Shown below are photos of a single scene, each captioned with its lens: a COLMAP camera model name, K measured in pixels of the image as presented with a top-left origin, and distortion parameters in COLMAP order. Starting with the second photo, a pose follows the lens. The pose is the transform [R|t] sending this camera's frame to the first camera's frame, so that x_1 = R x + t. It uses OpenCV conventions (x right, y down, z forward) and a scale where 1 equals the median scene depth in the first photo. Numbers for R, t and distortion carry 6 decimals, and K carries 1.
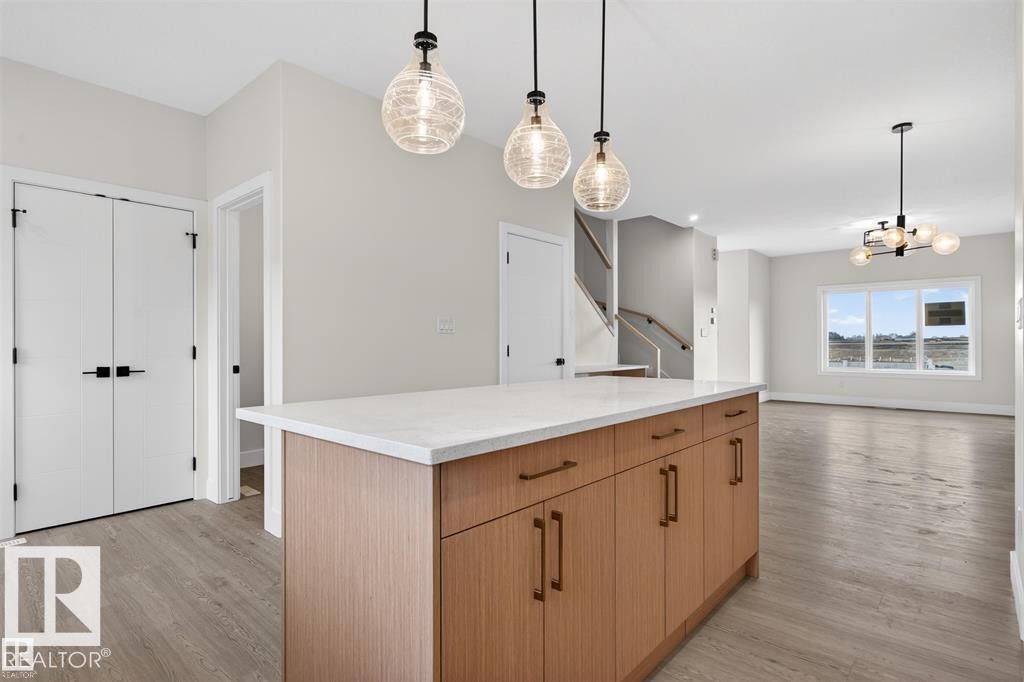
lens RADIAL K [[525.8, 0, 512.6], [0, 525.8, 344.4], [0, 0, 1]] dist [-0.002244, 0.000463]
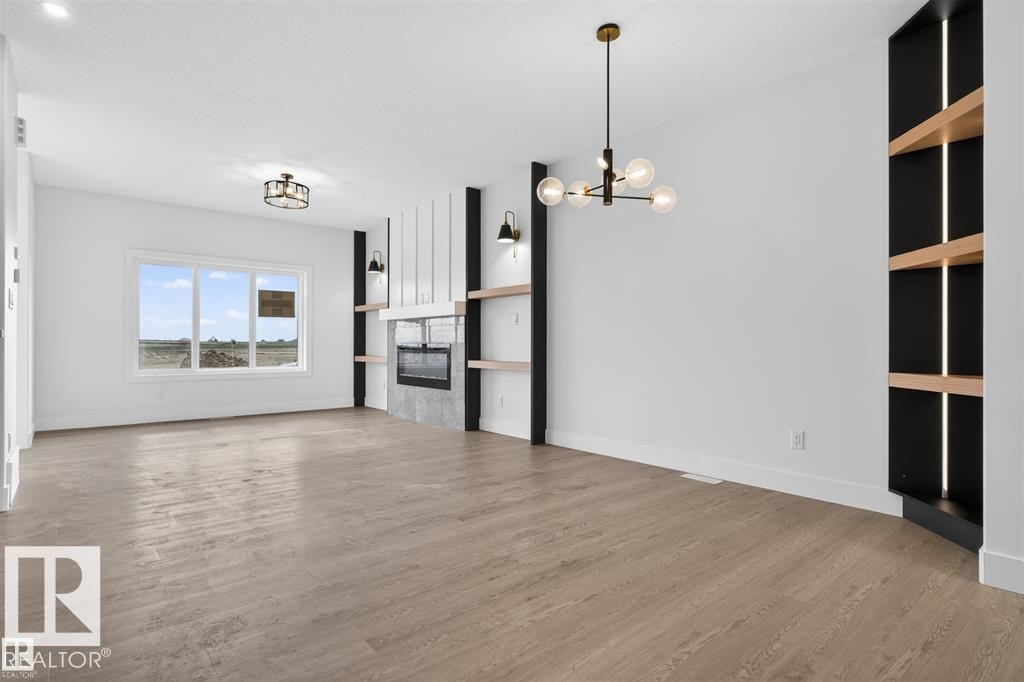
lens RADIAL K [[525.8, 0, 512.6], [0, 525.8, 344.4], [0, 0, 1]] dist [-0.002244, 0.000463]
pose [[0.145938, 0.002773, 0.989290, -0.008939], [0.005195, 0.999980, -0.003569, 0.016412], [-0.989280, 0.005661, 0.145920, 0.478389]]
